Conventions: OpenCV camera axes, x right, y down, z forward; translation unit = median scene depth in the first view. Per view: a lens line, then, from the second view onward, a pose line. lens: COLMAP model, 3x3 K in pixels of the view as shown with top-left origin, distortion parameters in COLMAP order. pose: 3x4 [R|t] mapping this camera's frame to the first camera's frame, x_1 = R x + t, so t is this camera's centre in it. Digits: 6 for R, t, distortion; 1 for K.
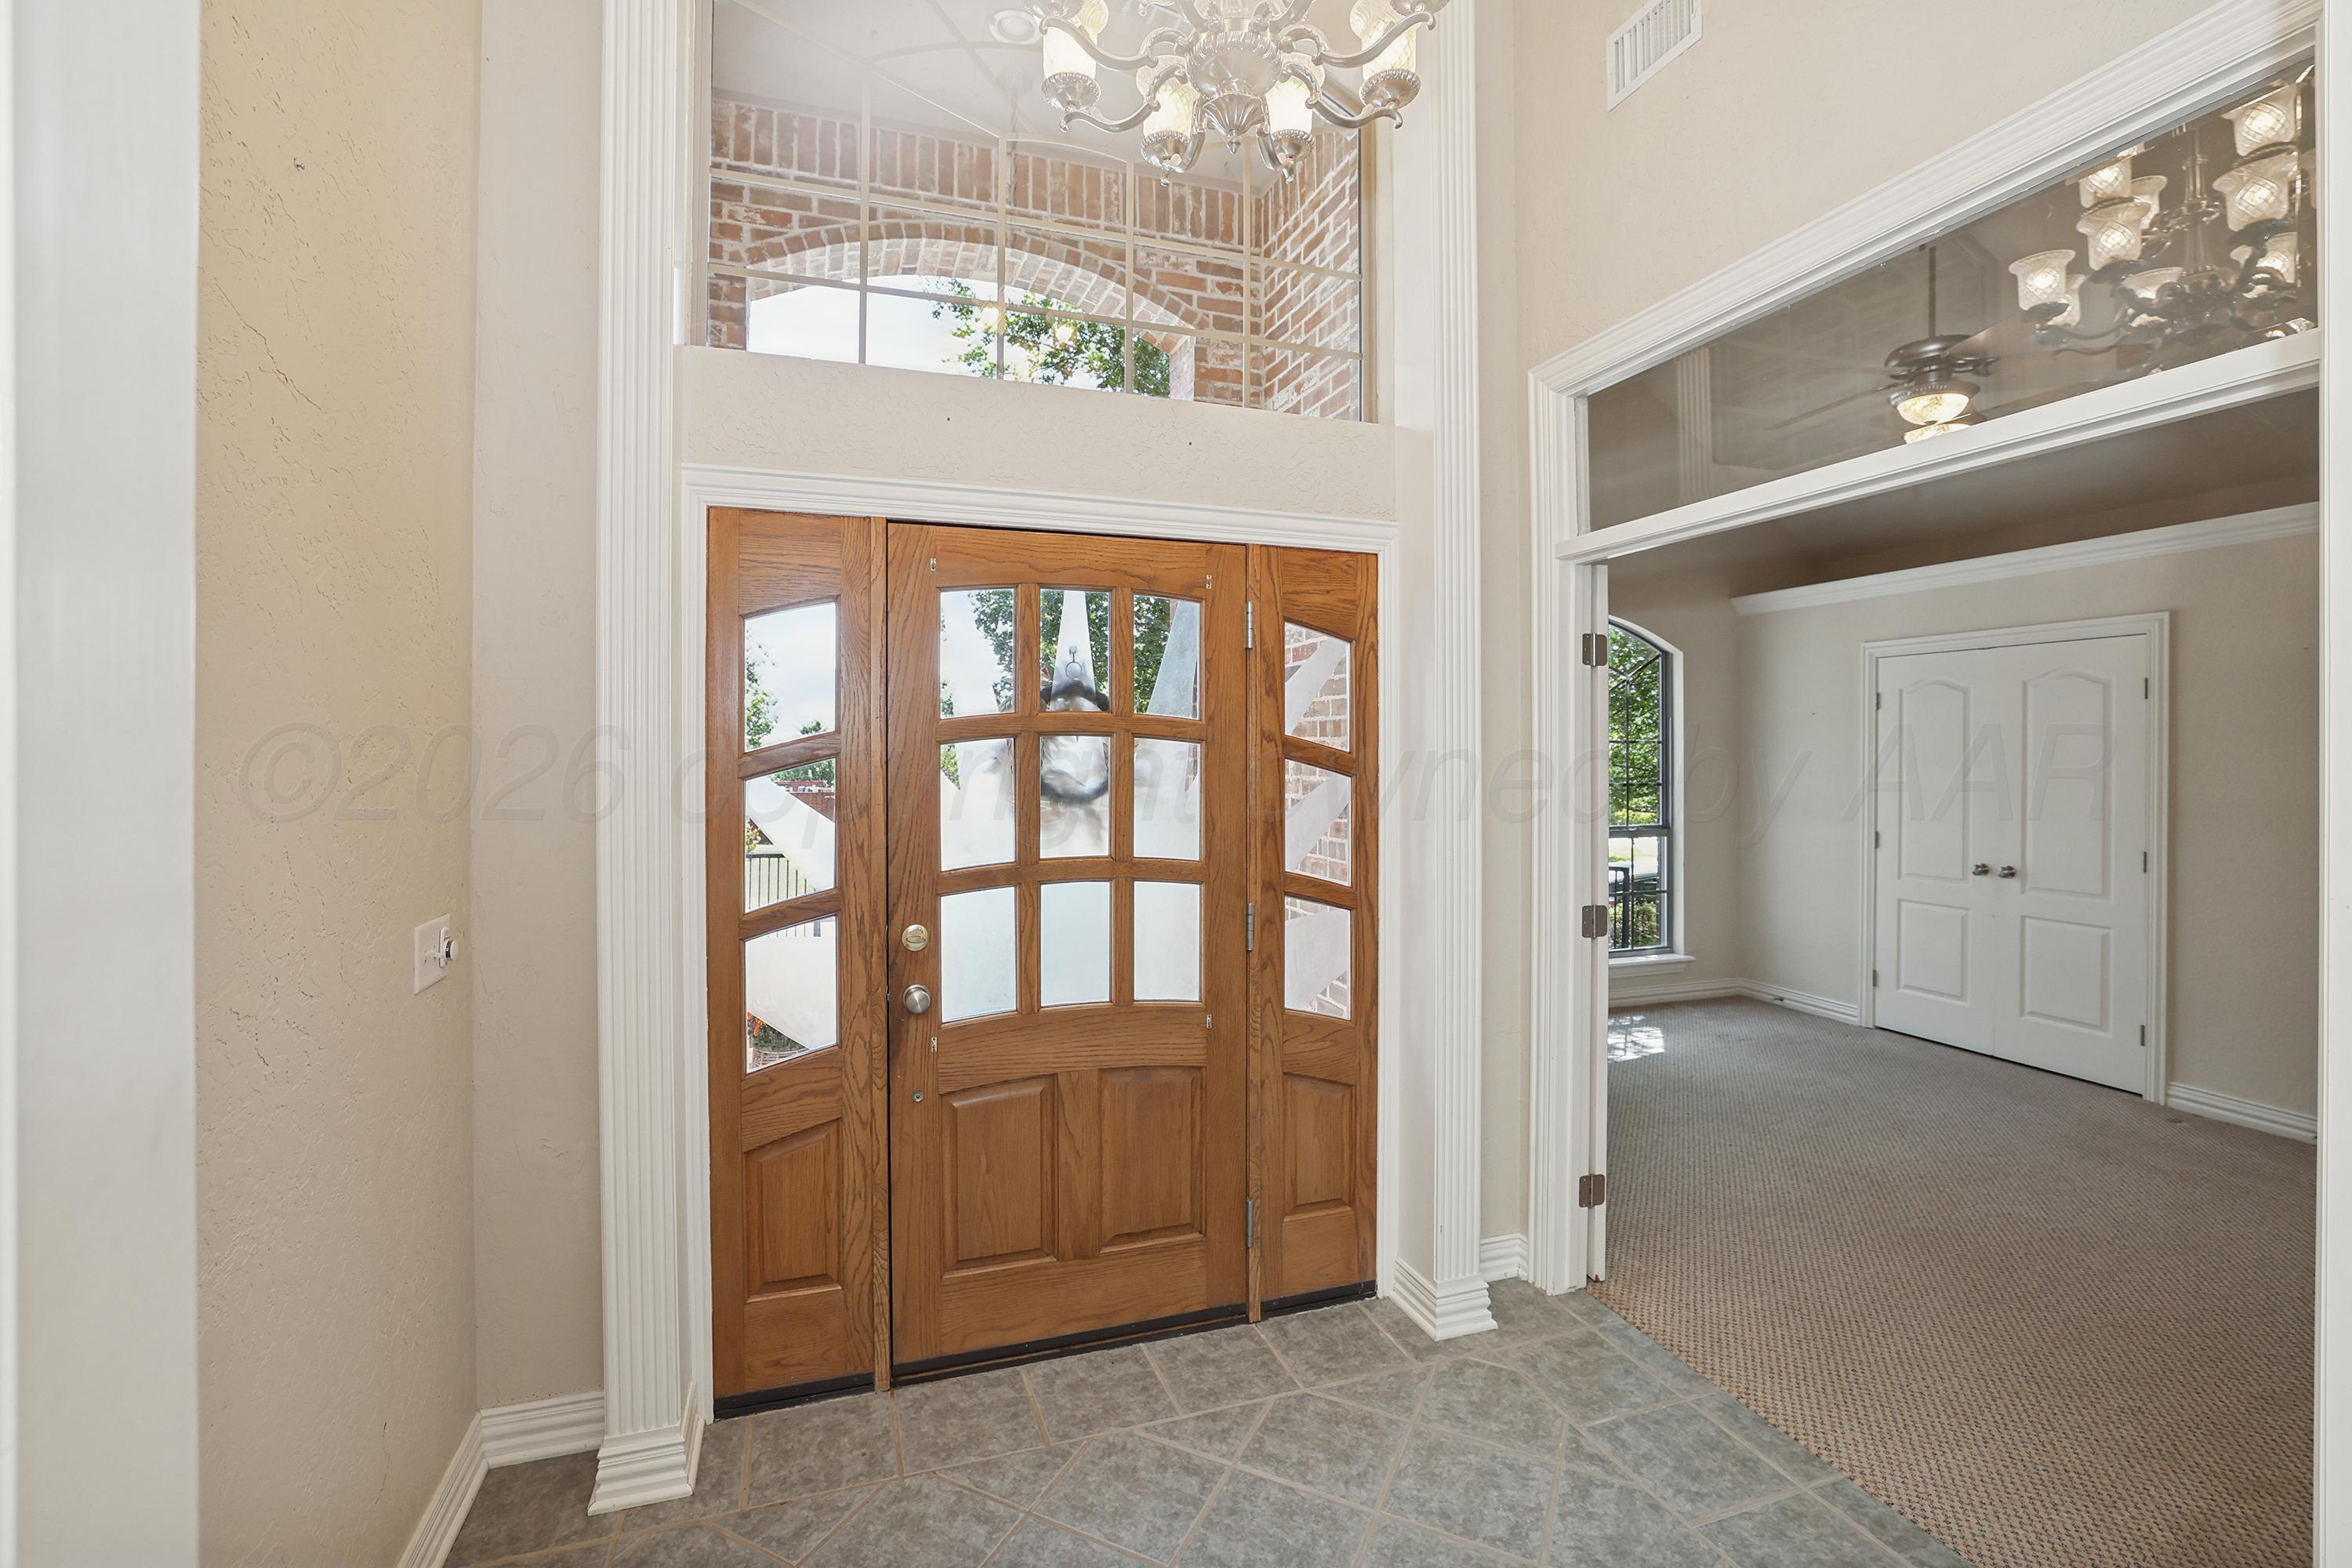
lens RADIAL K [[1015.3, 0, 1150.8], [0, 1015.3, 755.1], [0, 0, 1]] dist [-0.029580, 0.004100]
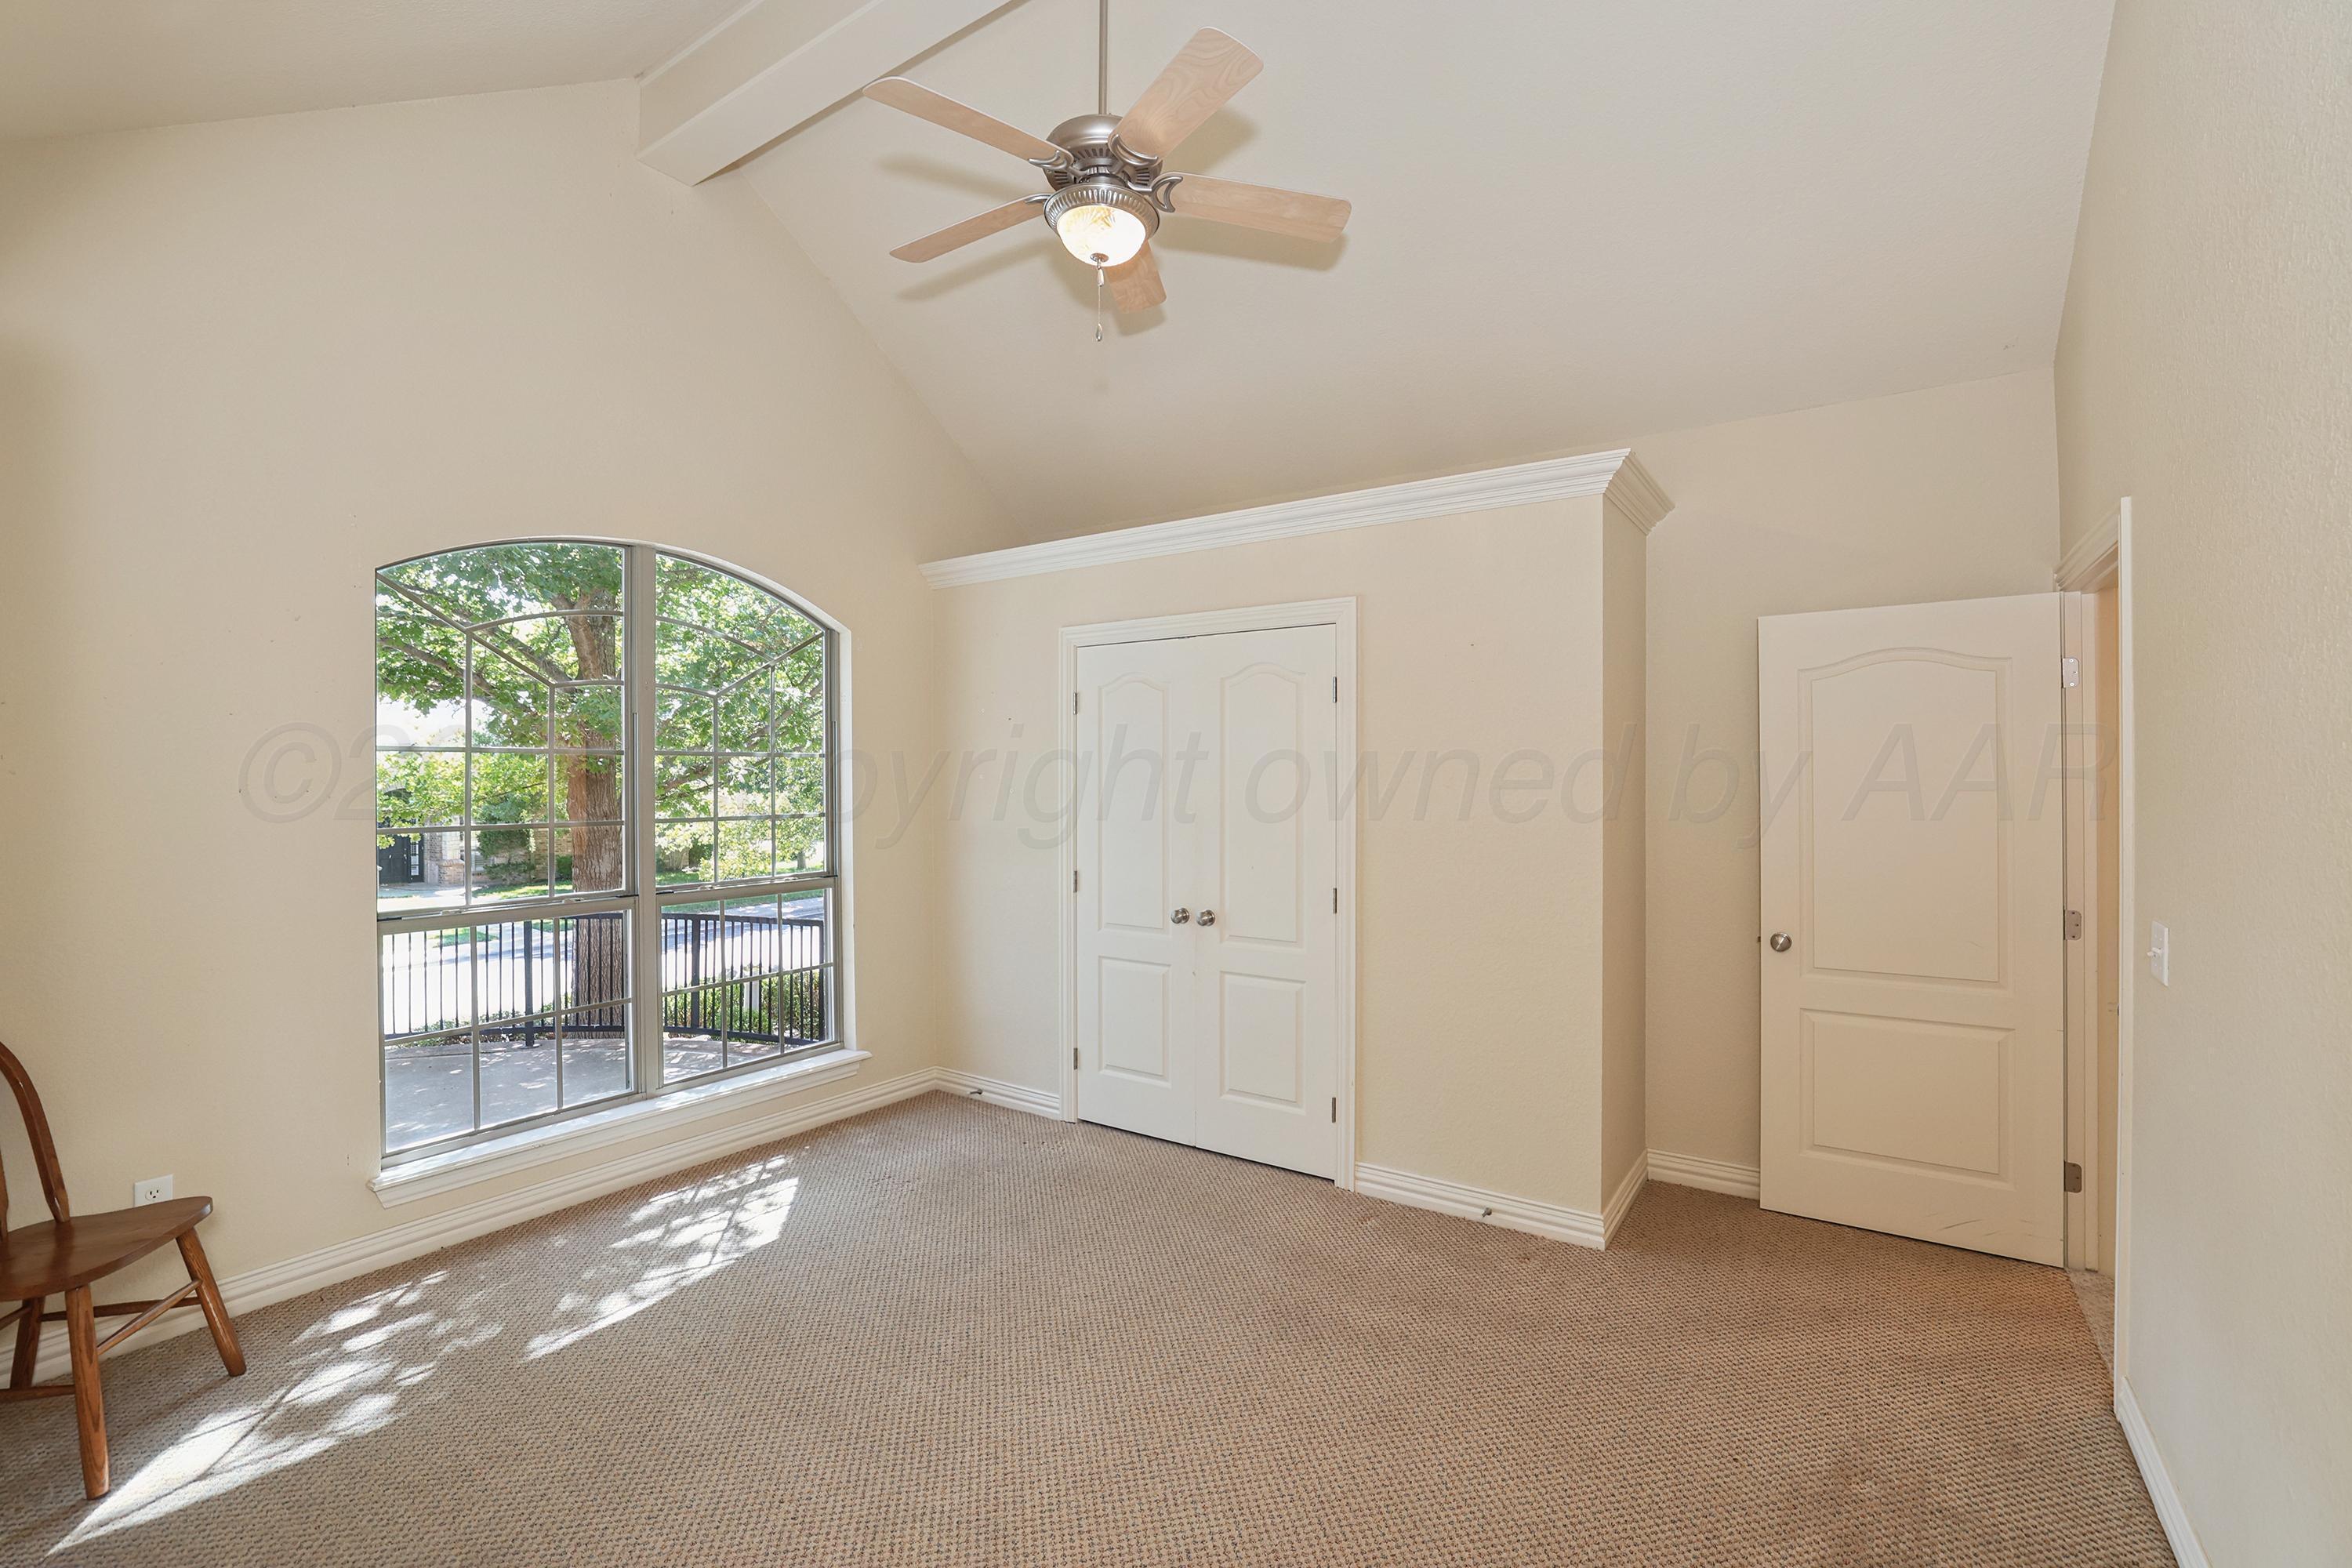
lens RADIAL K [[1015.3, 0, 1175.4], [0, 1015.3, 784.7], [0, 0, 1]] dist [-0.029580, 0.004100]
pose [[0.793356, -0.002444, 0.608753, 0.330797], [-0.000324, 0.999990, 0.004438, 0.005853], [-0.608758, -0.003718, 0.793347, 0.352725]]
